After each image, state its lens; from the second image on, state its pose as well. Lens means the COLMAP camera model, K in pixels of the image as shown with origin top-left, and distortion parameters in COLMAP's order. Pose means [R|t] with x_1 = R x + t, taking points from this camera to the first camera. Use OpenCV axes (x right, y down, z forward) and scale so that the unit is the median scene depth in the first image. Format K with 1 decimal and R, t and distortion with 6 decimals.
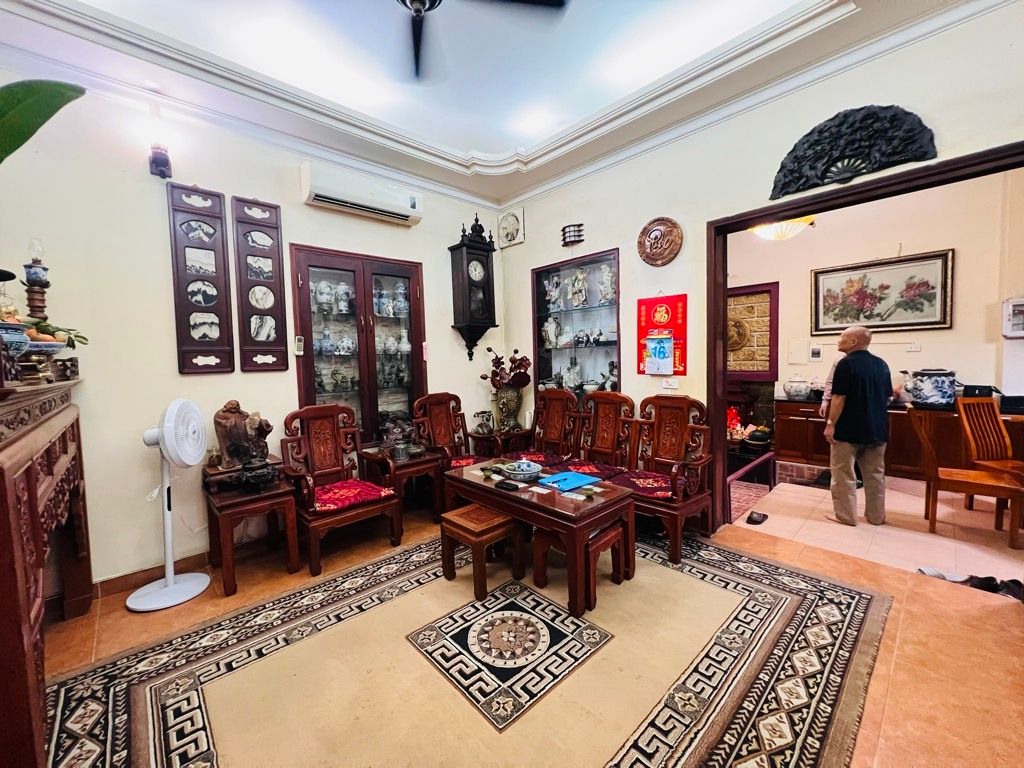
lens RADIAL K [[407.8, 0, 511.3], [0, 407.8, 379.0], [0, 0, 1]] dist [0.000306, 0.000203]
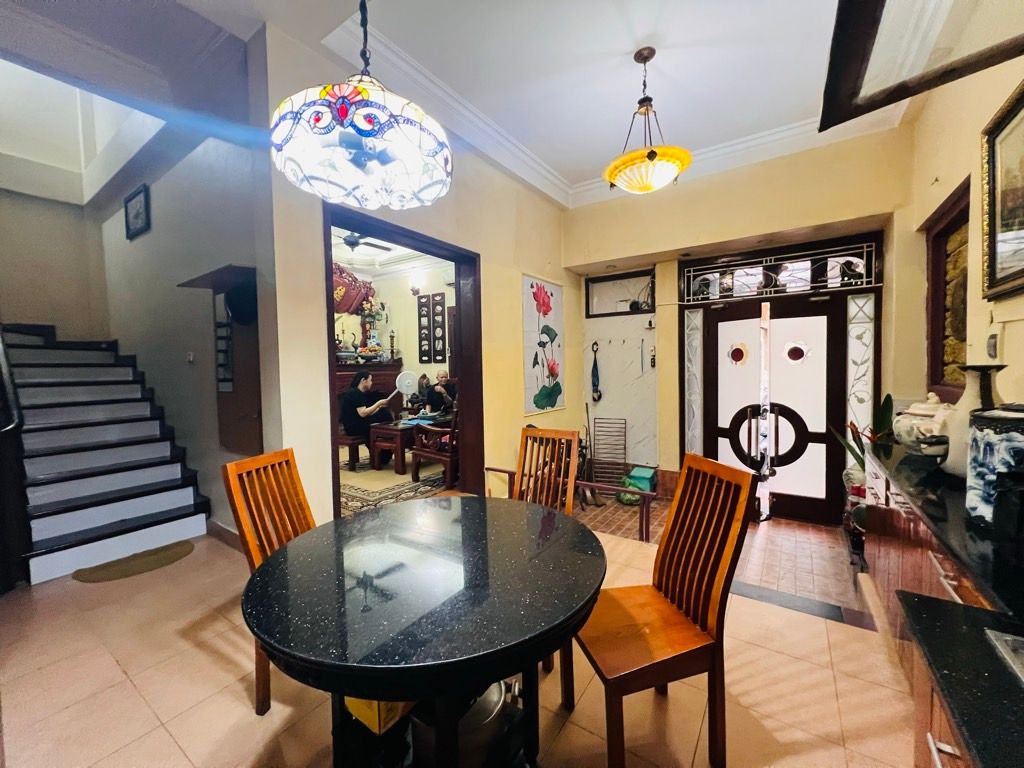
lens RADIAL K [[407.8, 0, 511.3], [0, 407.8, 379.0], [0, 0, 1]] dist [0.000306, 0.000203]
pose [[0.218795, 0.058173, -0.974035, 2.000631], [-0.043929, 0.997796, 0.049724, -0.066769], [0.974781, 0.031909, 0.220869, 0.955091]]
